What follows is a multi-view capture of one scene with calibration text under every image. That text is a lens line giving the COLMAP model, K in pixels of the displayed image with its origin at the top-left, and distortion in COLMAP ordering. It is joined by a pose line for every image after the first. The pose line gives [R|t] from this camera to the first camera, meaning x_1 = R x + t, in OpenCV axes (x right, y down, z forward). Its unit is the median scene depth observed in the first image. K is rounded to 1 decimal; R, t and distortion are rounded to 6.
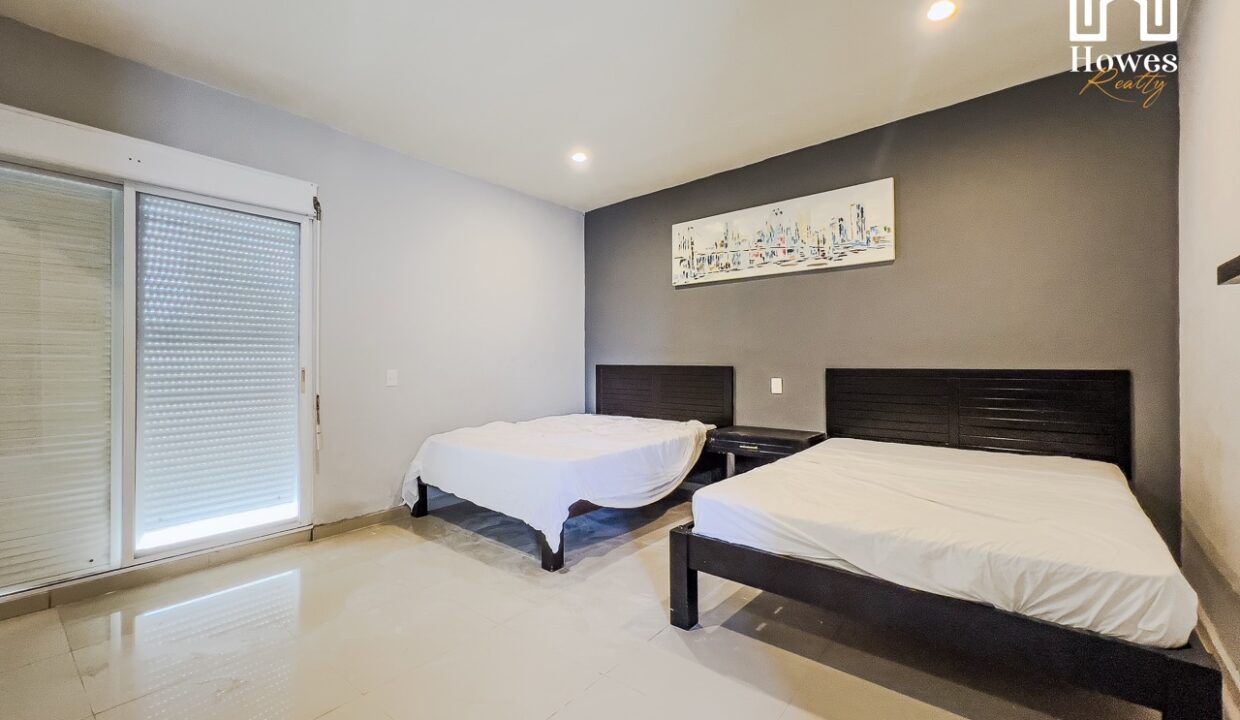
lens RADIAL K [[507.9, 0, 596.2], [0, 507.9, 360.1], [0, 0, 1]] dist [-0.002550, -0.000039]
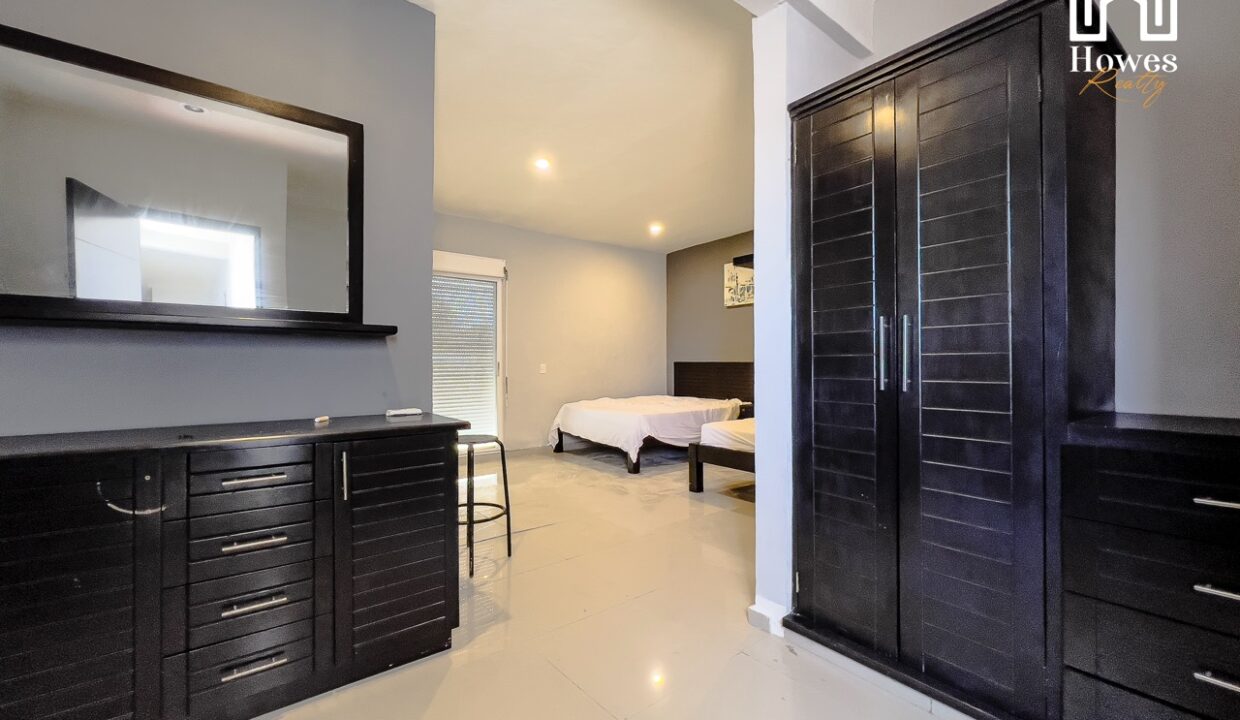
lens RADIAL K [[494.9, 0, 620.0], [0, 494.9, 360.0], [0, 0, 1]] dist [-0.000871, -0.000015]
pose [[0.985622, -0.001448, -0.168957, 0.116364], [0.001530, 0.999999, 0.000354, 0.005500], [0.168957, -0.000608, 0.985623, -0.528531]]
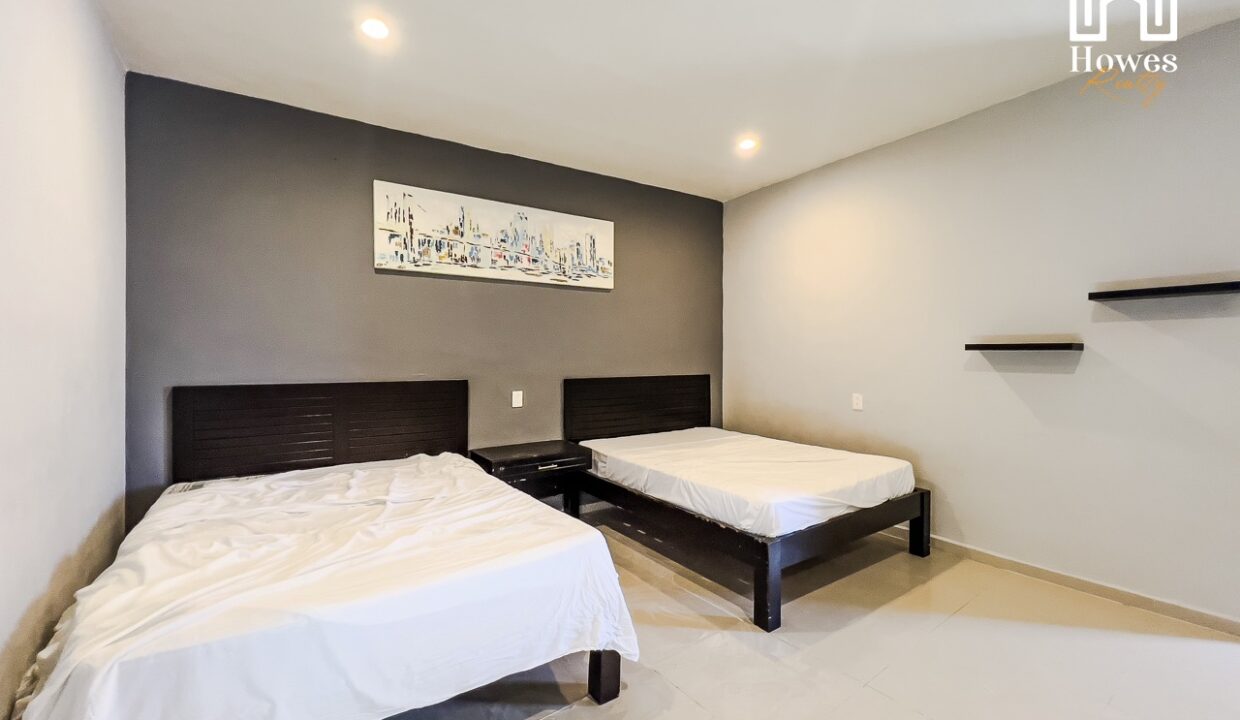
lens RADIAL K [[494.9, 0, 620.0], [0, 494.9, 360.0], [0, 0, 1]] dist [-0.000871, -0.000015]
pose [[0.238190, -0.002289, 0.971216, -0.521966], [0.002761, 0.999995, 0.001679, -0.024552], [-0.971215, 0.002282, 0.238195, 0.627368]]
